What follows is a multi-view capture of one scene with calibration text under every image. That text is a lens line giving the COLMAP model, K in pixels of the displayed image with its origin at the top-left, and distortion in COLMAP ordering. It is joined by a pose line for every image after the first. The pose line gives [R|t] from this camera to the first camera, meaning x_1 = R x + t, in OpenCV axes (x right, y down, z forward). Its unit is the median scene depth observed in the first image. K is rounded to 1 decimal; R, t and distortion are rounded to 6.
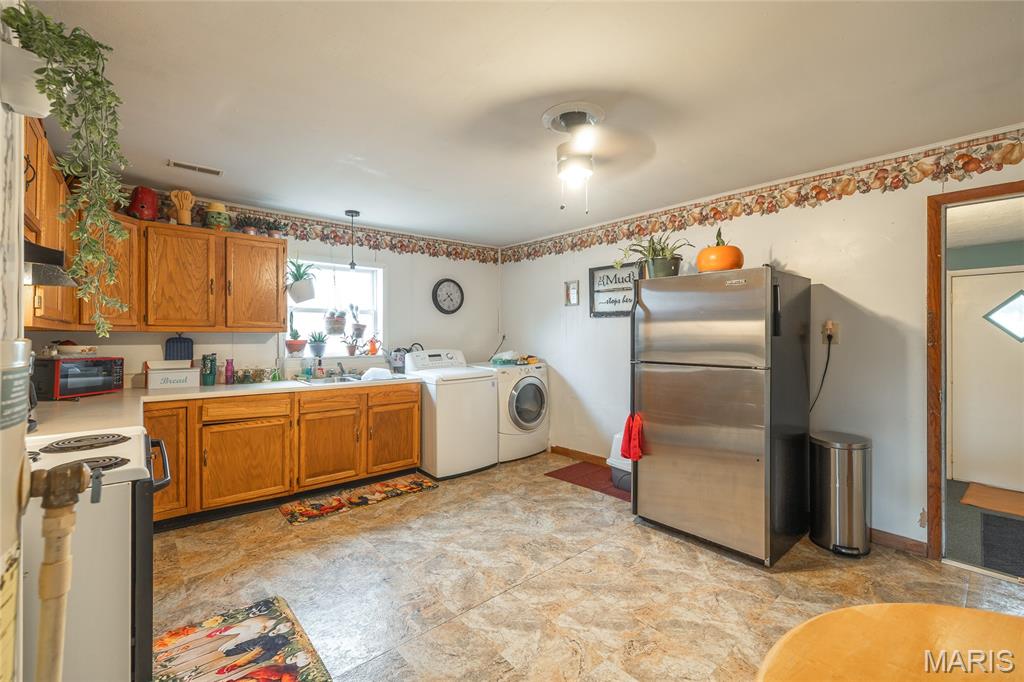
lens RADIAL K [[435.6, 0, 512.0], [0, 435.6, 336.4], [0, 0, 1]] dist [0.001096, 0.000170]
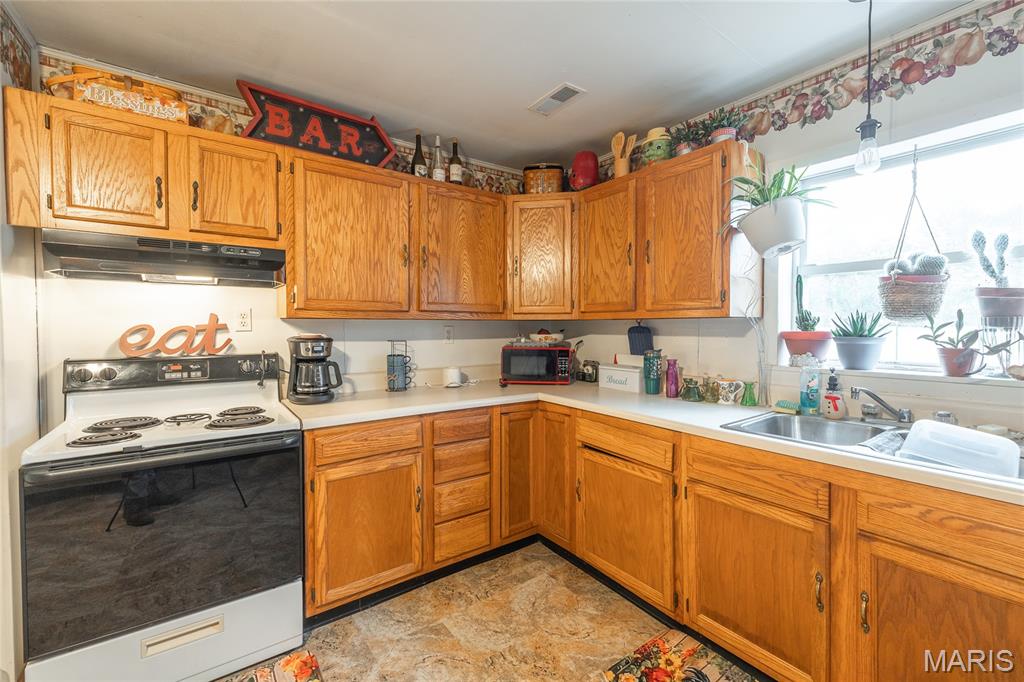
lens RADIAL K [[435.6, 0, 512.0], [0, 435.6, 336.4], [0, 0, 1]] dist [0.001096, 0.000170]
pose [[-0.082958, 0.024011, -0.996264, 0.029286], [0.003413, 0.999711, 0.023810, 0.001010], [0.996547, -0.001425, -0.083016, 0.801536]]
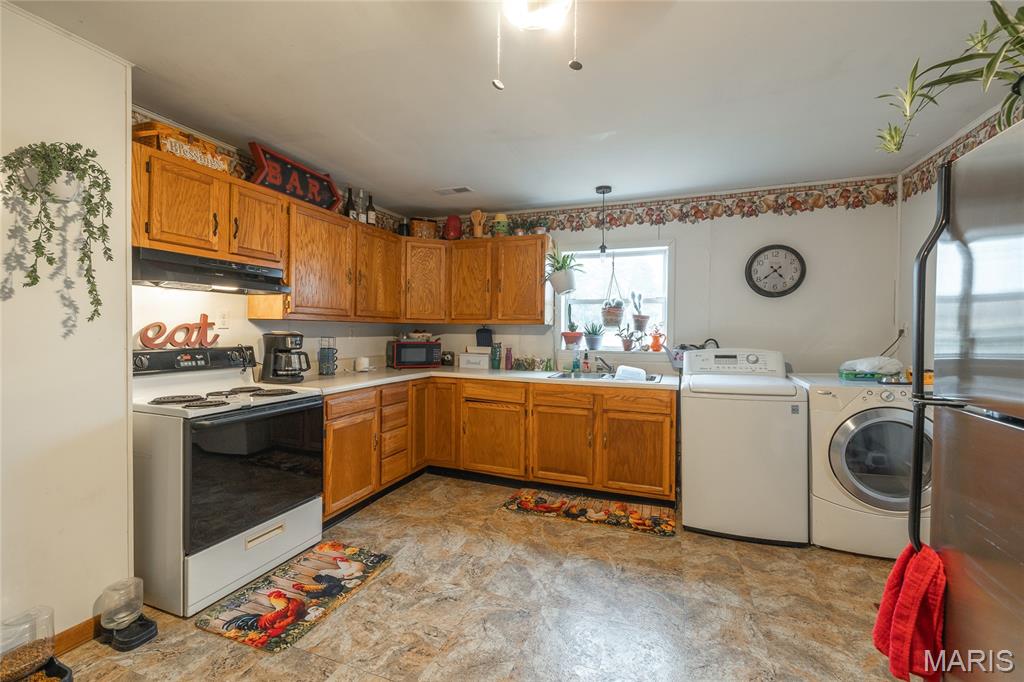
lens RADIAL K [[435.6, 0, 512.0], [0, 435.6, 336.4], [0, 0, 1]] dist [0.001096, 0.000170]
pose [[0.477591, 0.018363, -0.878391, 0.359284], [-0.009339, 0.999831, 0.015825, 0.003789], [0.878533, 0.000645, 0.477681, 0.451887]]
